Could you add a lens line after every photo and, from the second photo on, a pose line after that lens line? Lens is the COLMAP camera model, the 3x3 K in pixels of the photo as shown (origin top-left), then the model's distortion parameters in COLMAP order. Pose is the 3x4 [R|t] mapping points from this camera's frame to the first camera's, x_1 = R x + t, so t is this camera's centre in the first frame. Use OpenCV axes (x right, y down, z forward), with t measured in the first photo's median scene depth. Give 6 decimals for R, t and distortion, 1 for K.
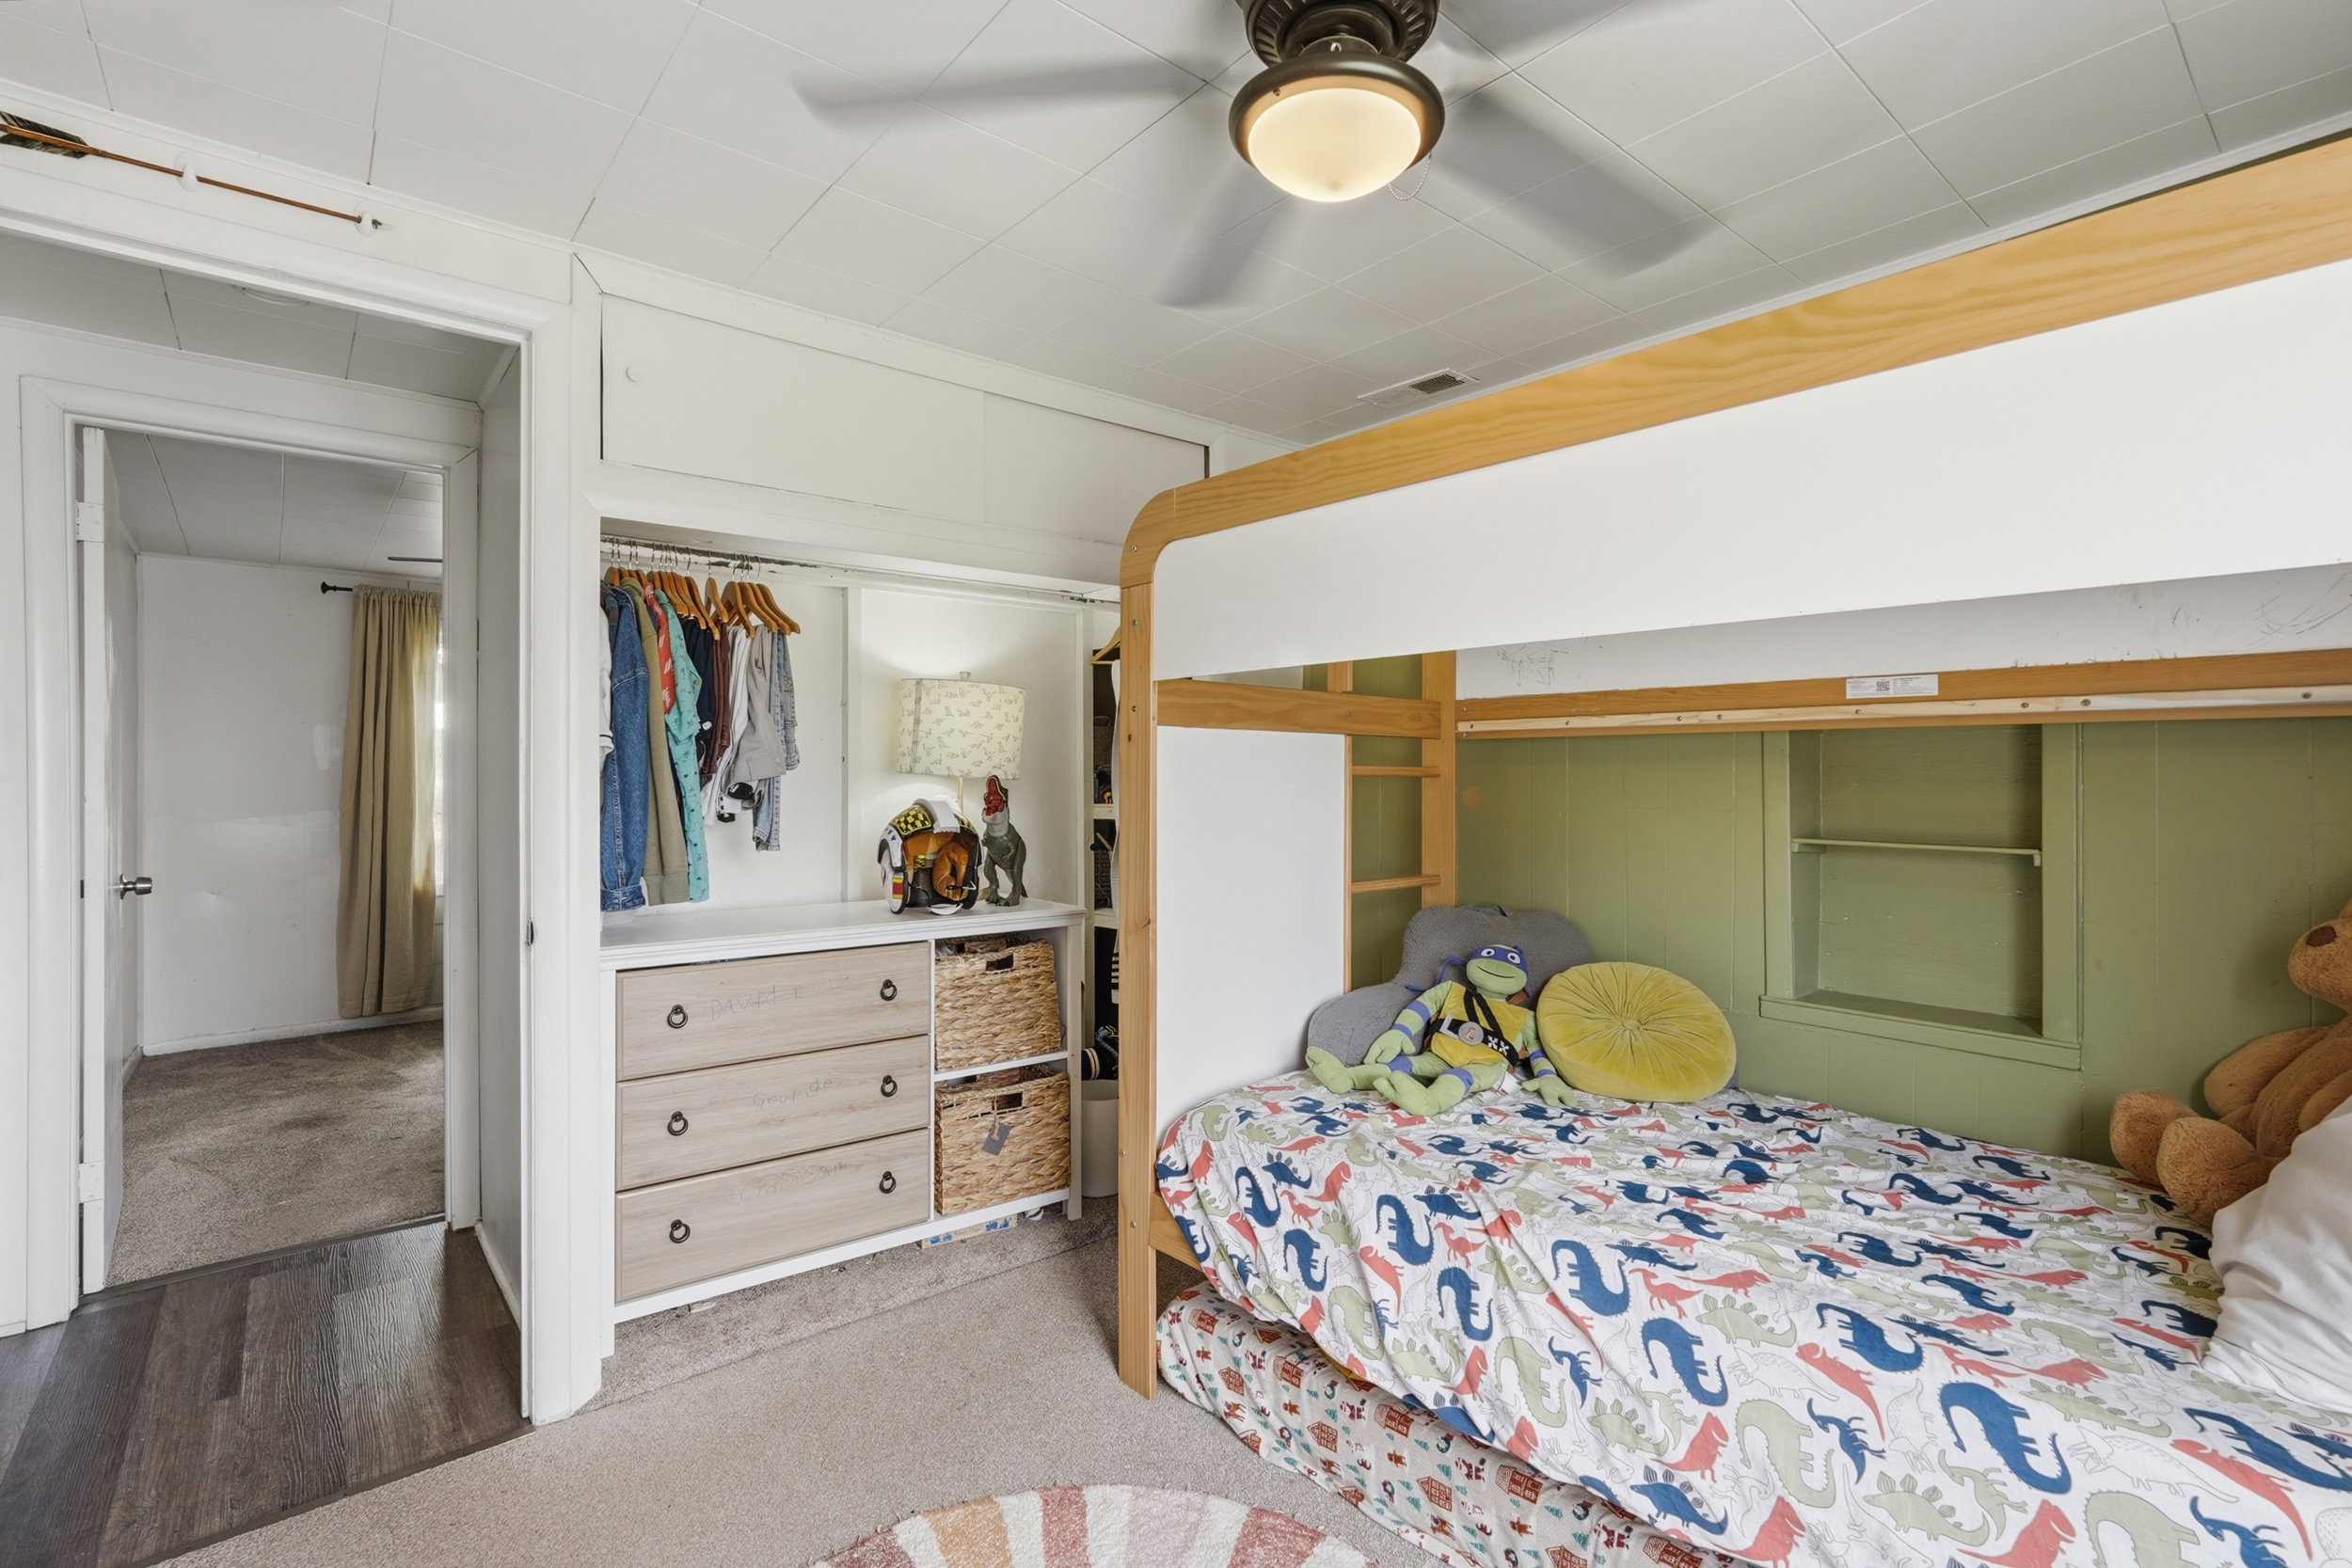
lens RADIAL K [[1052.1, 0, 1173.5], [0, 1052.1, 777.3], [0, 0, 1]] dist [-0.011772, 0.006187]
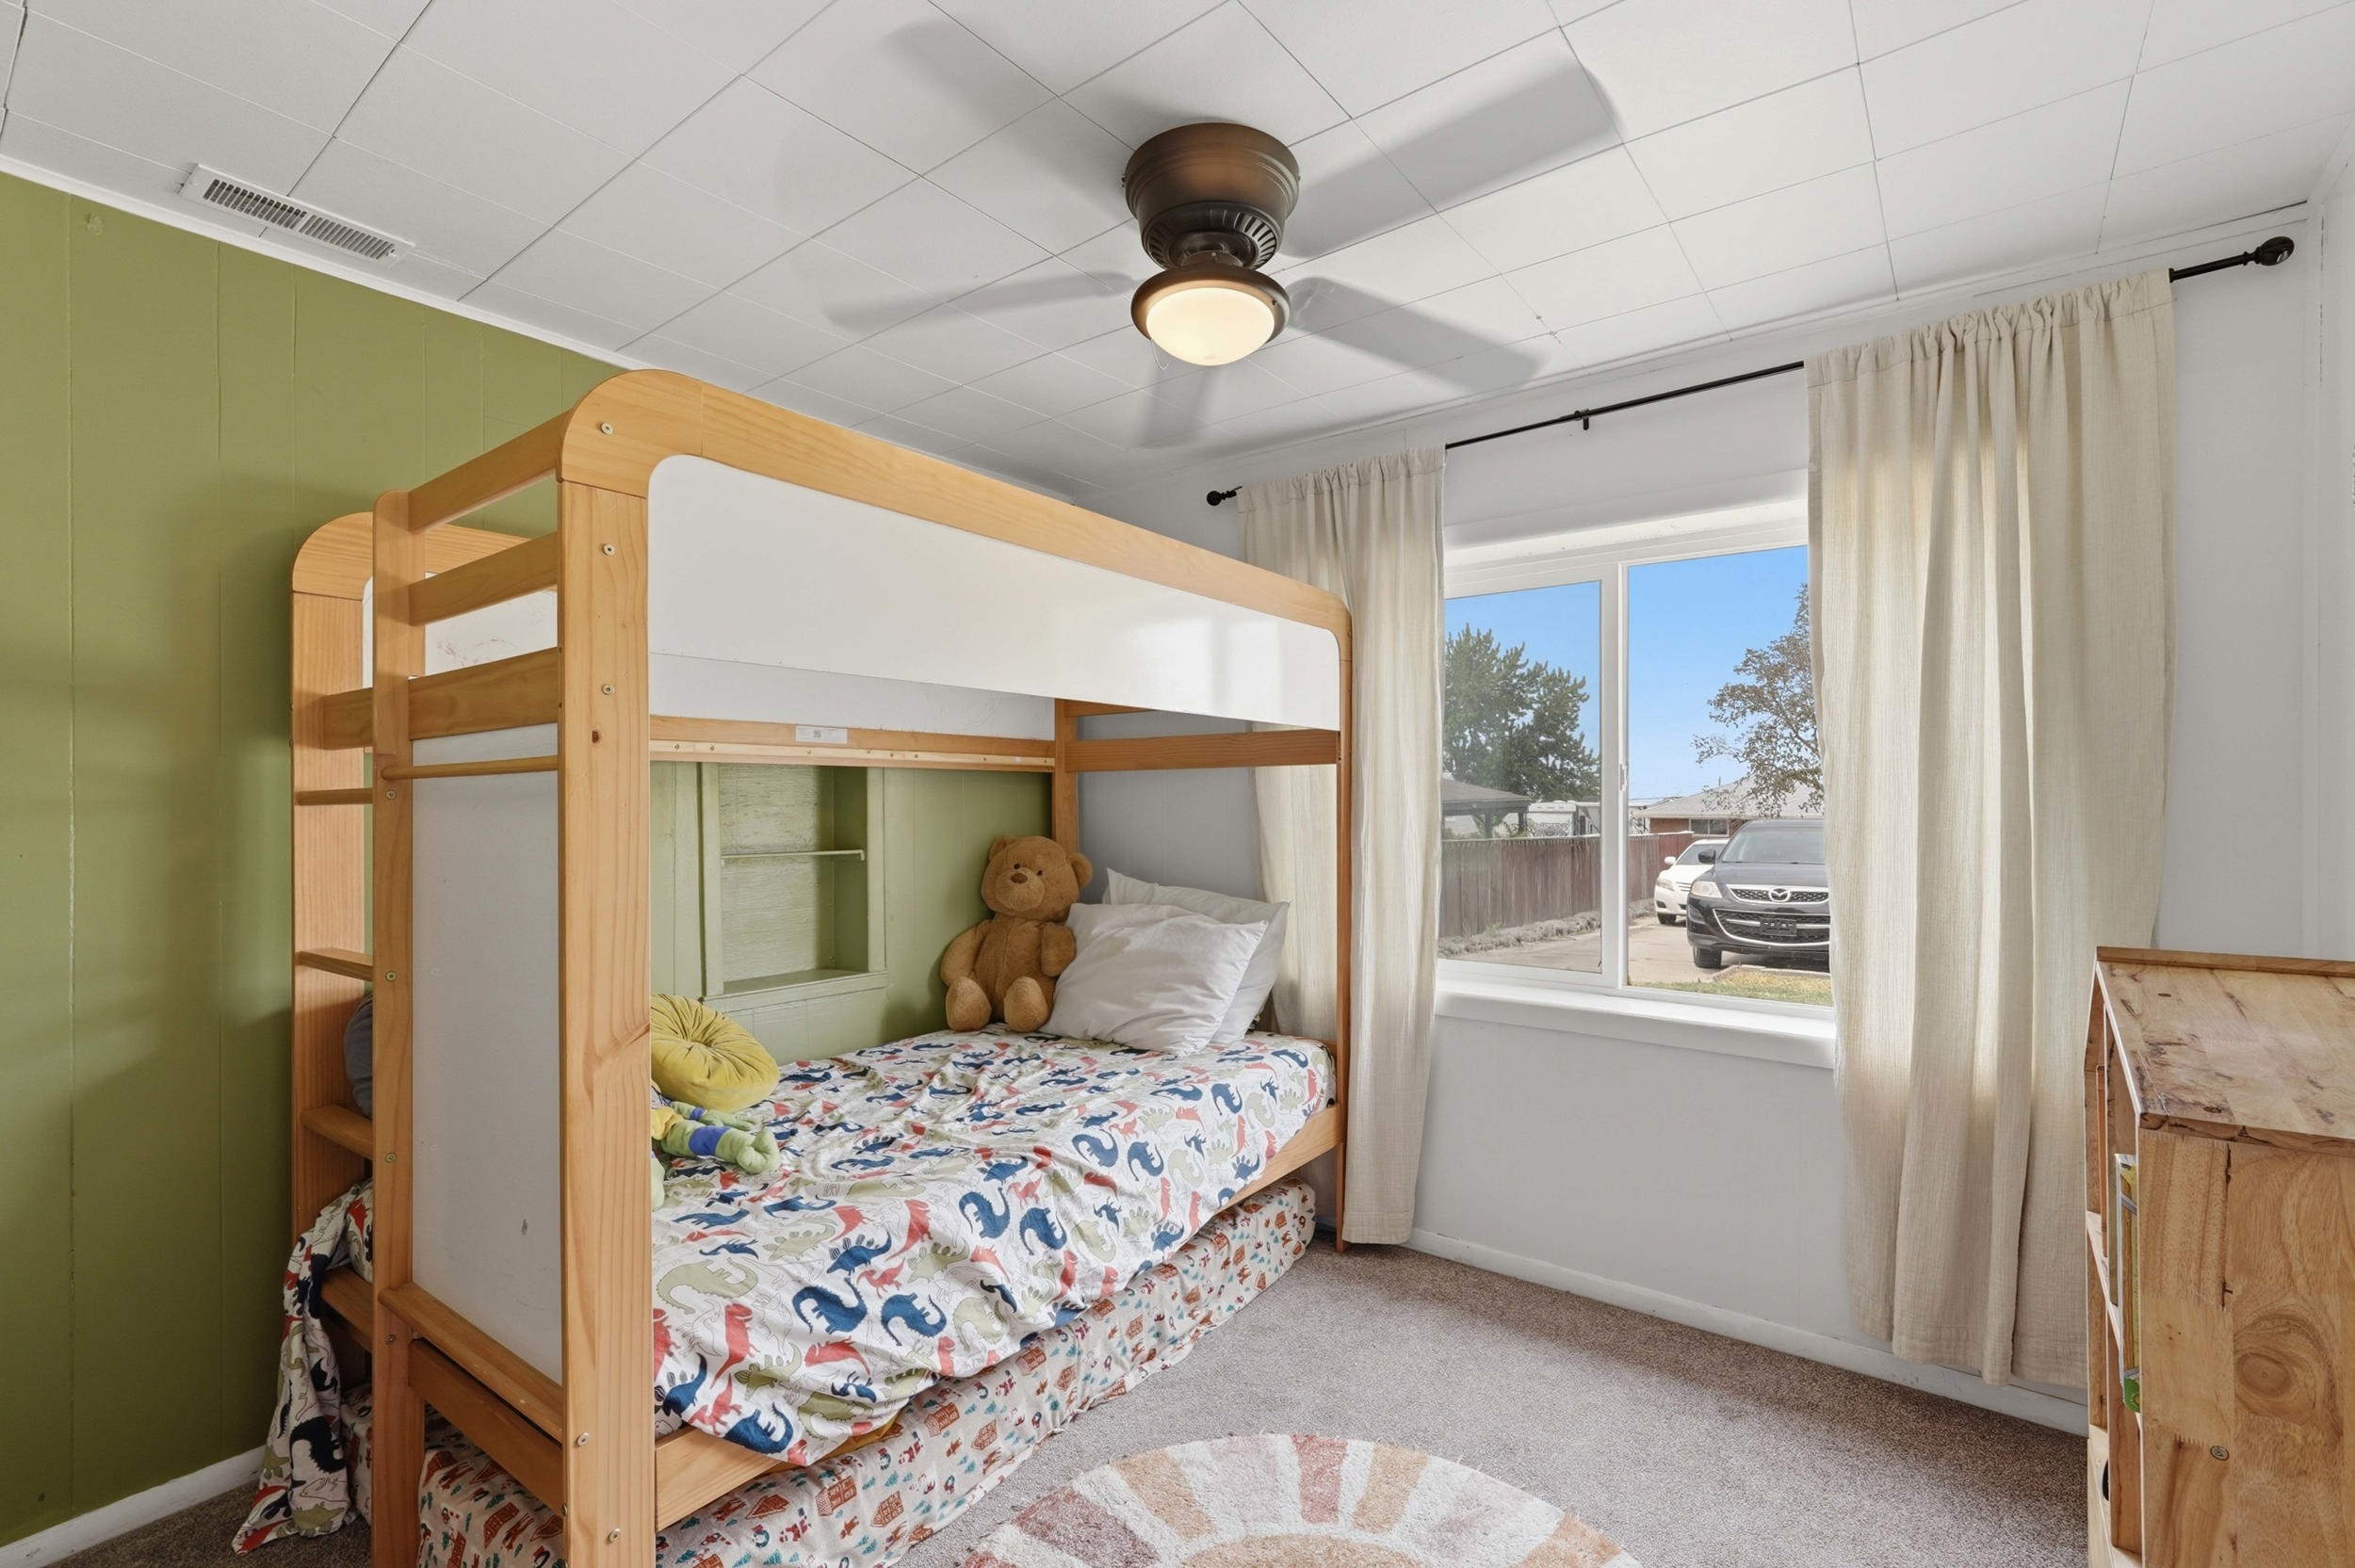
lens RADIAL K [[1053.4, 0, 1179.3], [0, 1053.4, 795.0], [0, 0, 1]] dist [-0.011772, 0.006187]
pose [[-0.204435, 0.006356, 0.978860, -0.825019], [0.004666, 0.999974, -0.005519, 0.000675], [-0.978869, 0.003439, -0.204459, 0.939575]]
